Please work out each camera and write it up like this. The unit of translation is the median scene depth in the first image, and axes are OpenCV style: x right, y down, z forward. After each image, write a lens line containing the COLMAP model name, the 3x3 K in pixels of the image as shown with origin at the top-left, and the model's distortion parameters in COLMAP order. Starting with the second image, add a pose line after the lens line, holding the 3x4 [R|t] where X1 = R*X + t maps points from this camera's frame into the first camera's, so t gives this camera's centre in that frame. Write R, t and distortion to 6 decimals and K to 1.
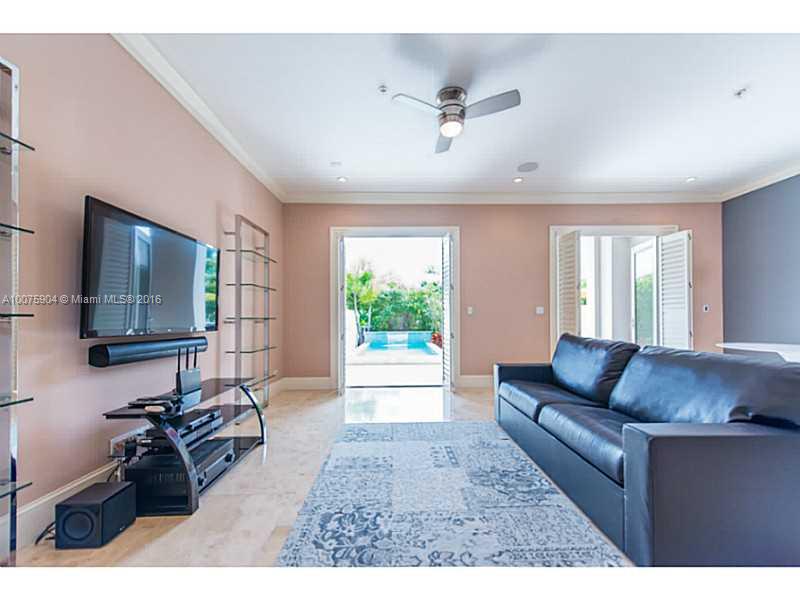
lens RADIAL K [[324.7, 0, 410.5], [0, 324.7, 313.4], [0, 0, 1]] dist [0.016825, -0.003100]
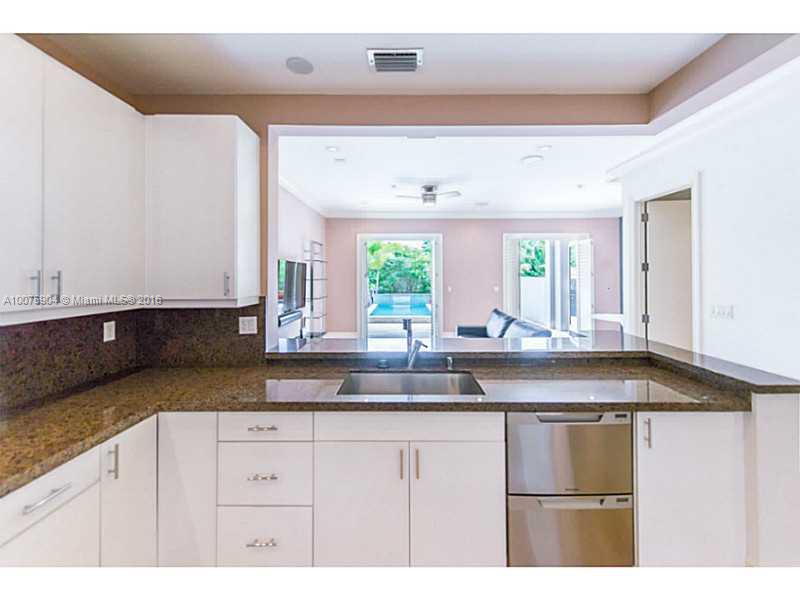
lens RADIAL K [[324.7, 0, 404.2], [0, 324.7, 270.6], [0, 0, 1]] dist [0.016825, -0.003100]
pose [[0.999473, 0.003989, -0.032209, 0.007505], [-0.003876, 0.999986, 0.003544, -0.033952], [0.032223, -0.003417, 0.999475, -0.176798]]
